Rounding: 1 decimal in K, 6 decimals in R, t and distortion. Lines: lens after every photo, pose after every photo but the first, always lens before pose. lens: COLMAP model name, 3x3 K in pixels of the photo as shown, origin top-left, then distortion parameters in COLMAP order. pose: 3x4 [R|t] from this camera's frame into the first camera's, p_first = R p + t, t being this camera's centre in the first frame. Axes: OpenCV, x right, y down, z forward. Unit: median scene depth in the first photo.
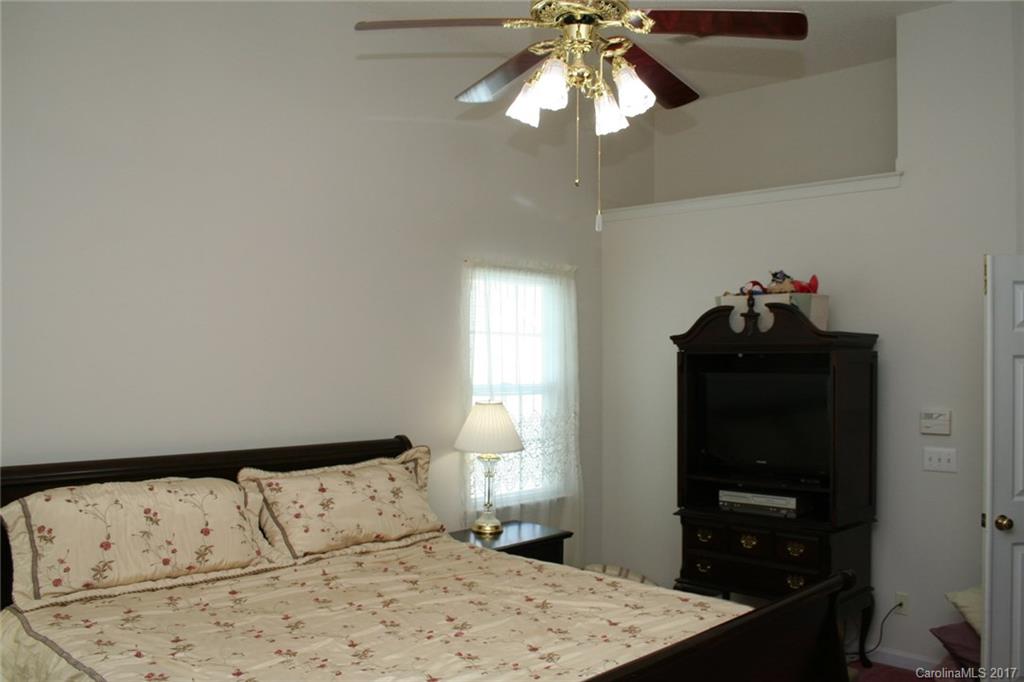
lens RADIAL K [[884.5, 0, 512.0], [0, 884.5, 341.0], [0, 0, 1]] dist [-0.081974, 0.000293]
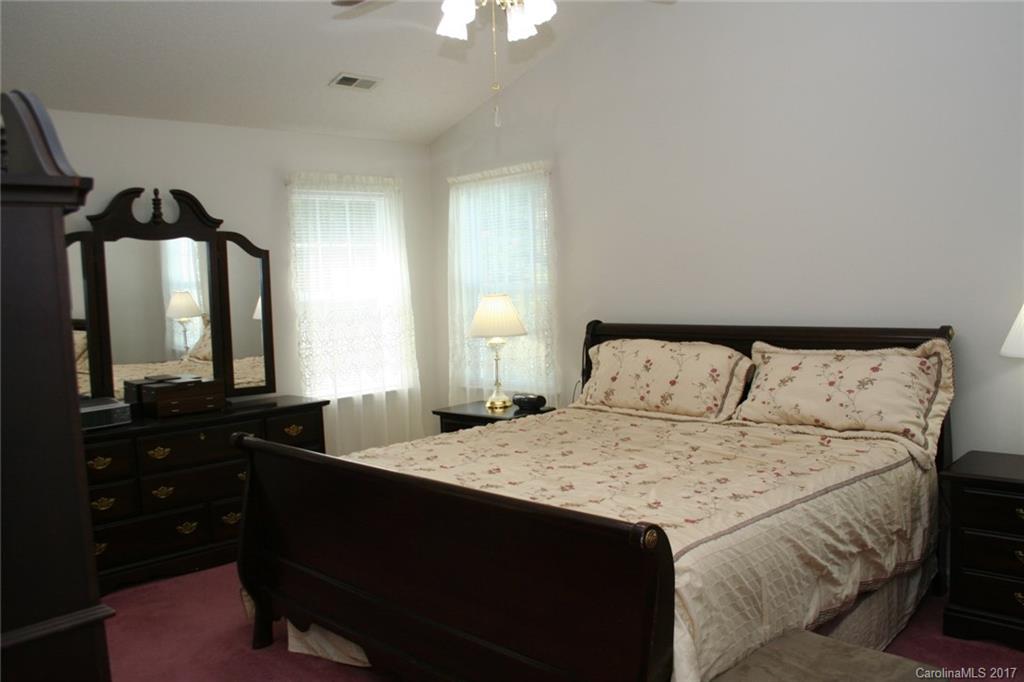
lens RADIAL K [[884.5, 0, 512.0], [0, 884.5, 341.0], [0, 0, 1]] dist [-0.081974, 0.000293]
pose [[-0.022689, 0.075168, -0.996913, 0.990818], [0.064663, 0.995192, 0.073567, 0.044195], [0.997649, -0.062794, -0.027441, 0.818259]]
